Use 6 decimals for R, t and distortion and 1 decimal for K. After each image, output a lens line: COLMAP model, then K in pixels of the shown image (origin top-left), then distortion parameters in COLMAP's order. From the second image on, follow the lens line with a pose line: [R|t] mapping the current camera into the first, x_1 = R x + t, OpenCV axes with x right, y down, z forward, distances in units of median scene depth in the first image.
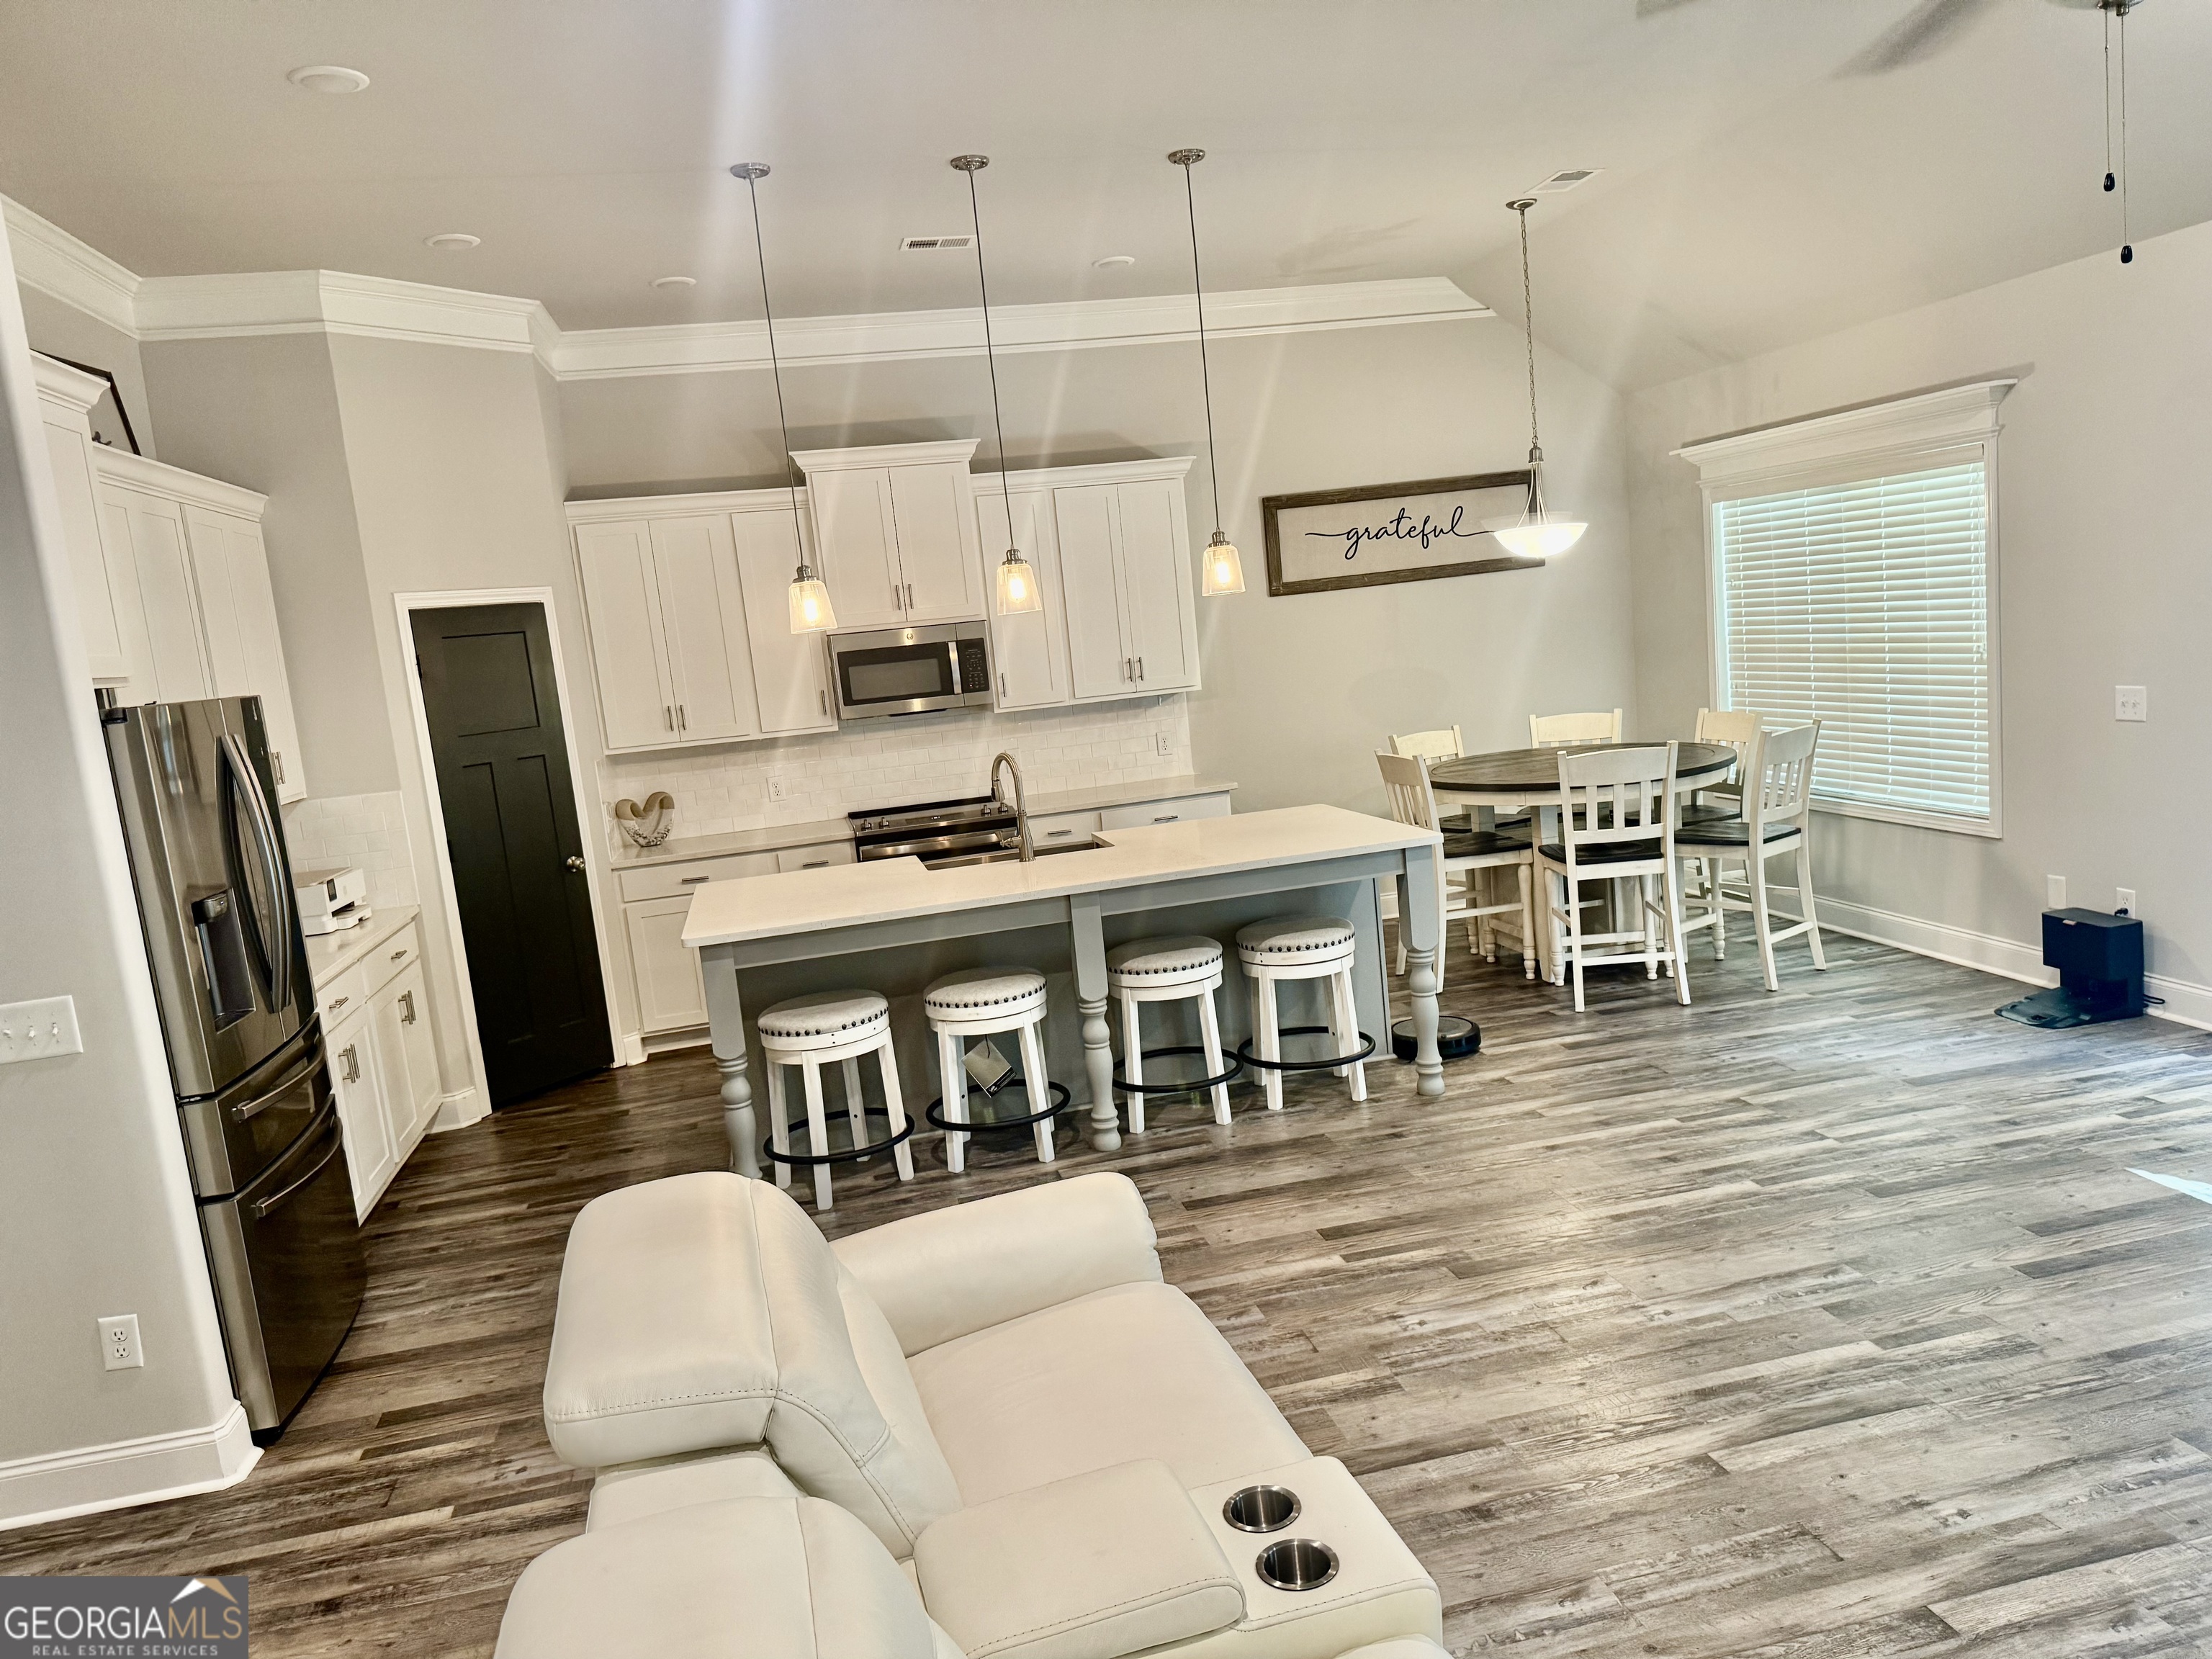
lens RADIAL K [[1534.9, 0, 1110.2], [0, 1534.9, 842.0], [0, 0, 1]] dist [0.102183, -0.155219]
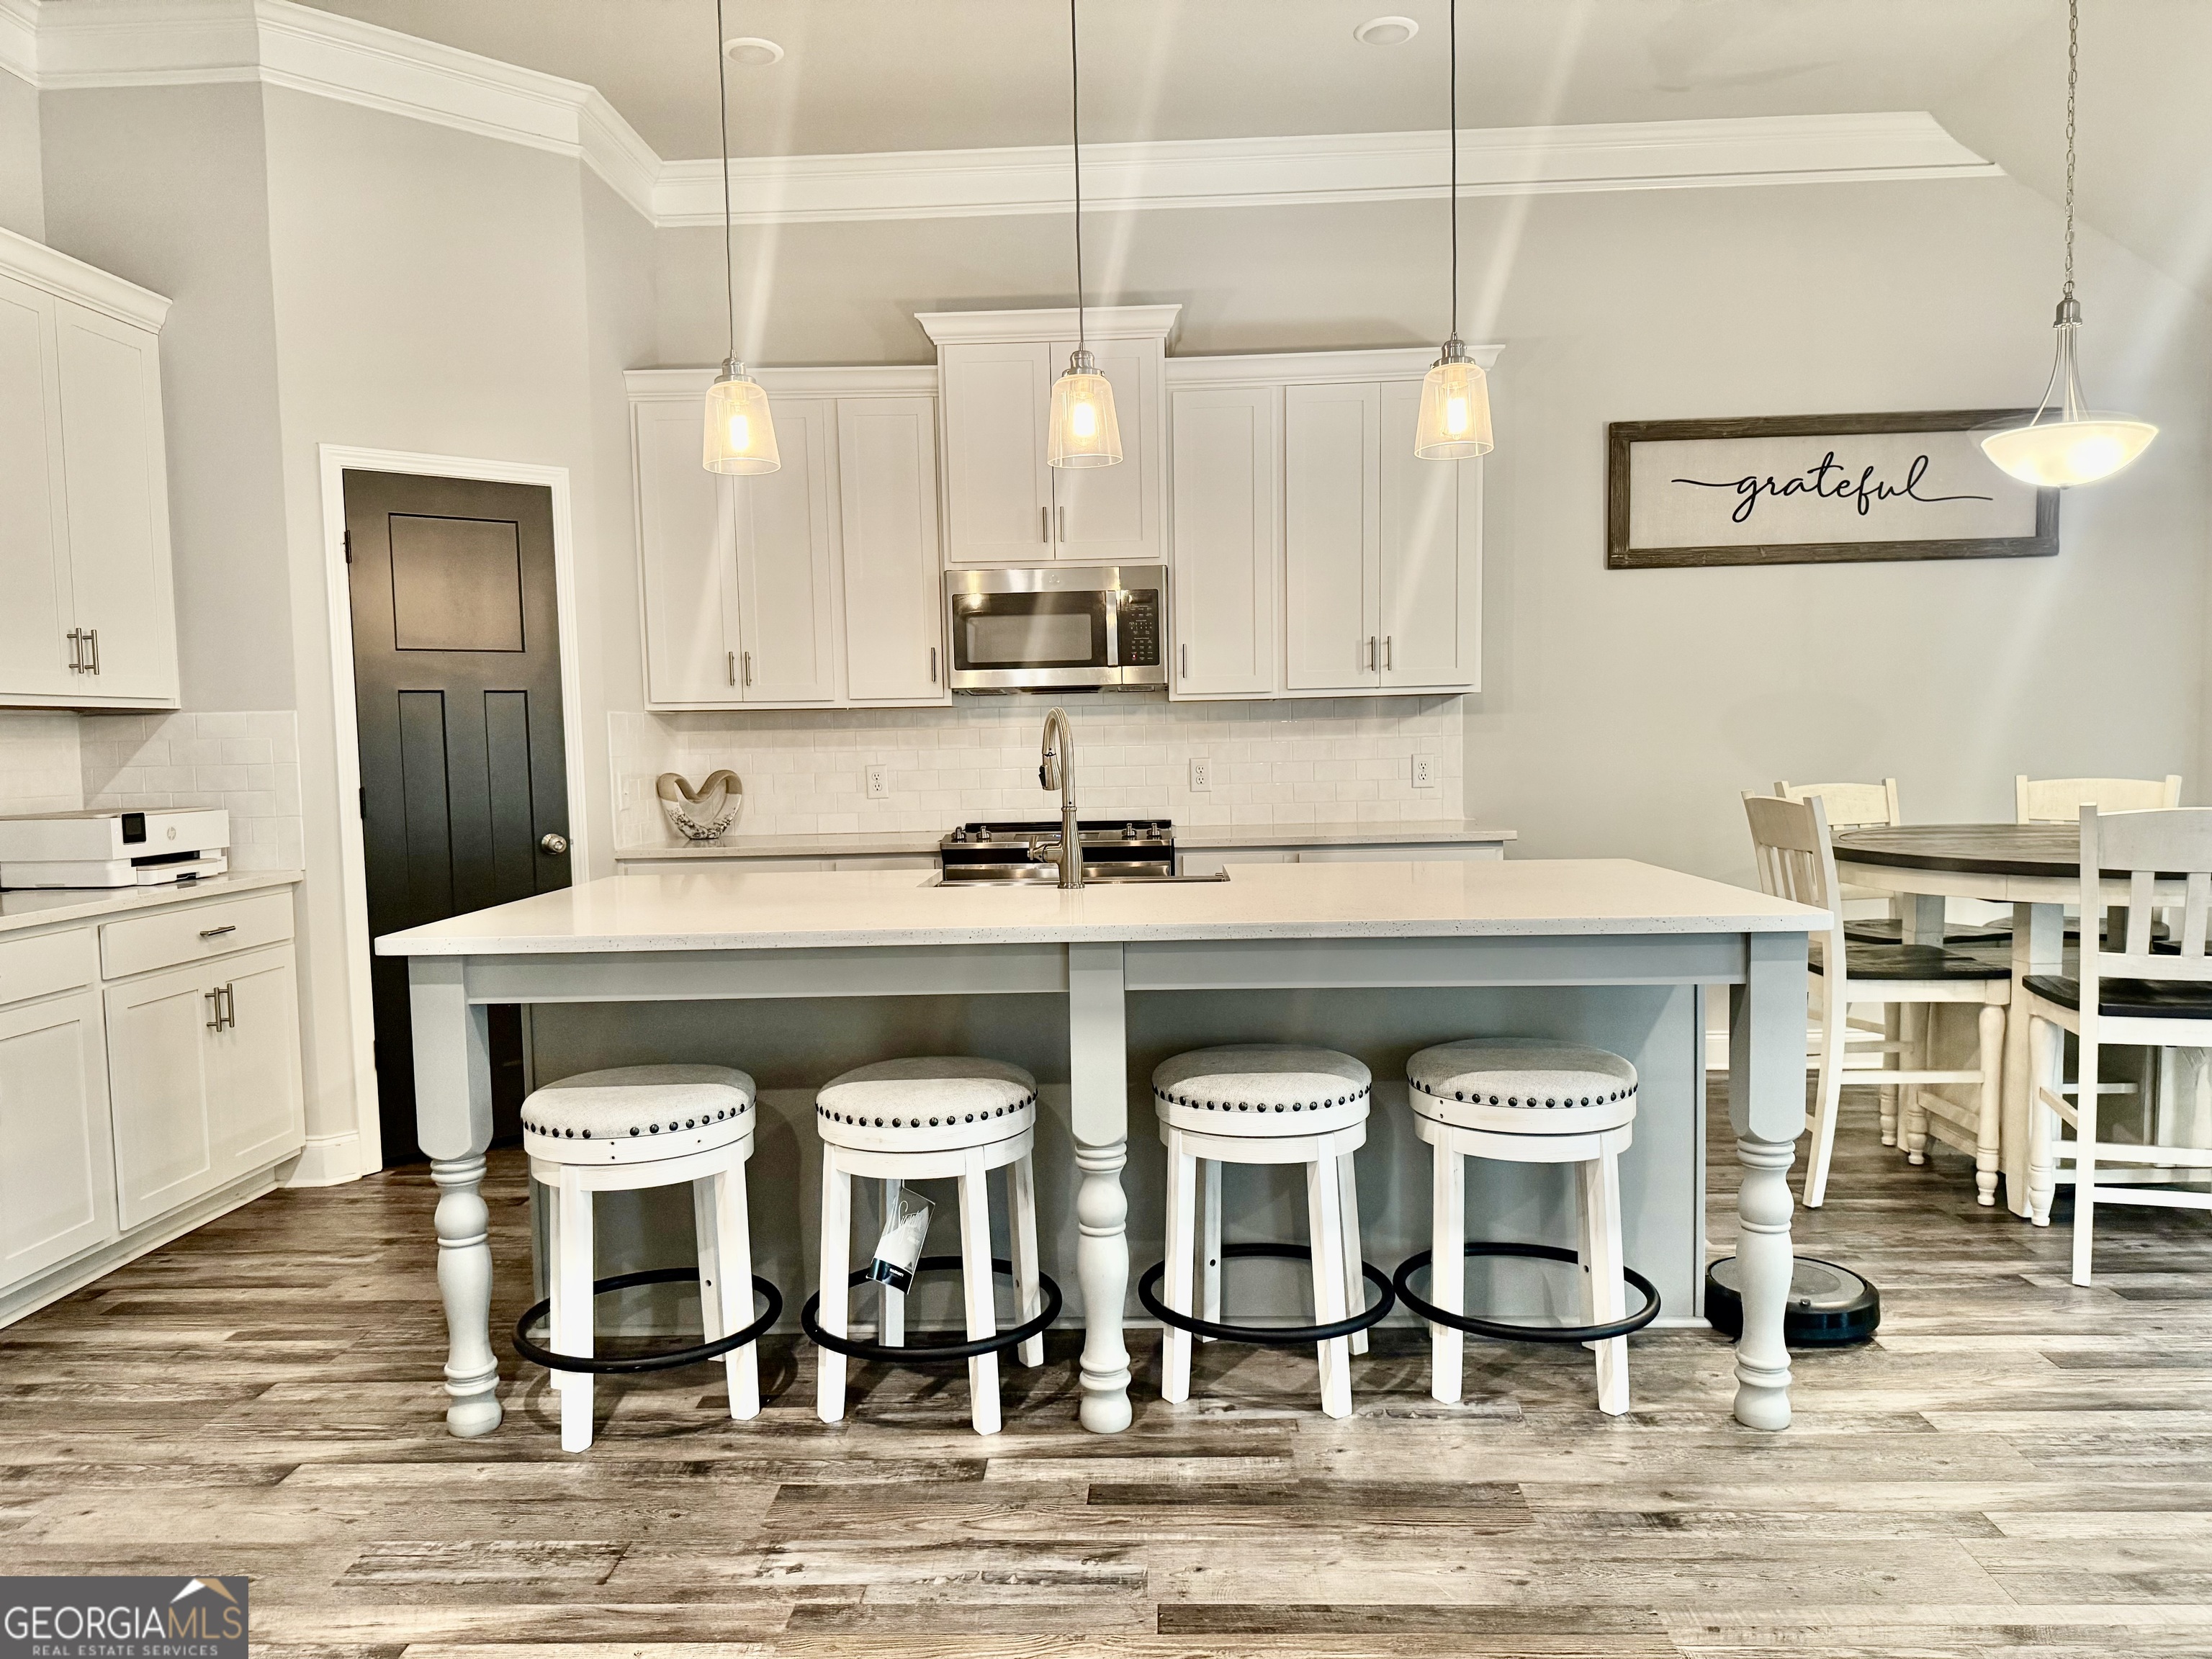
lens RADIAL K [[1534.9, 0, 1110.2], [0, 1534.9, 842.0], [0, 0, 1]] dist [0.102183, -0.155219]
pose [[0.964664, 0.097222, -0.244889, 0.094639], [-0.110574, 0.993008, -0.041344, 0.015753], [0.239157, 0.066962, 0.968669, 0.384308]]
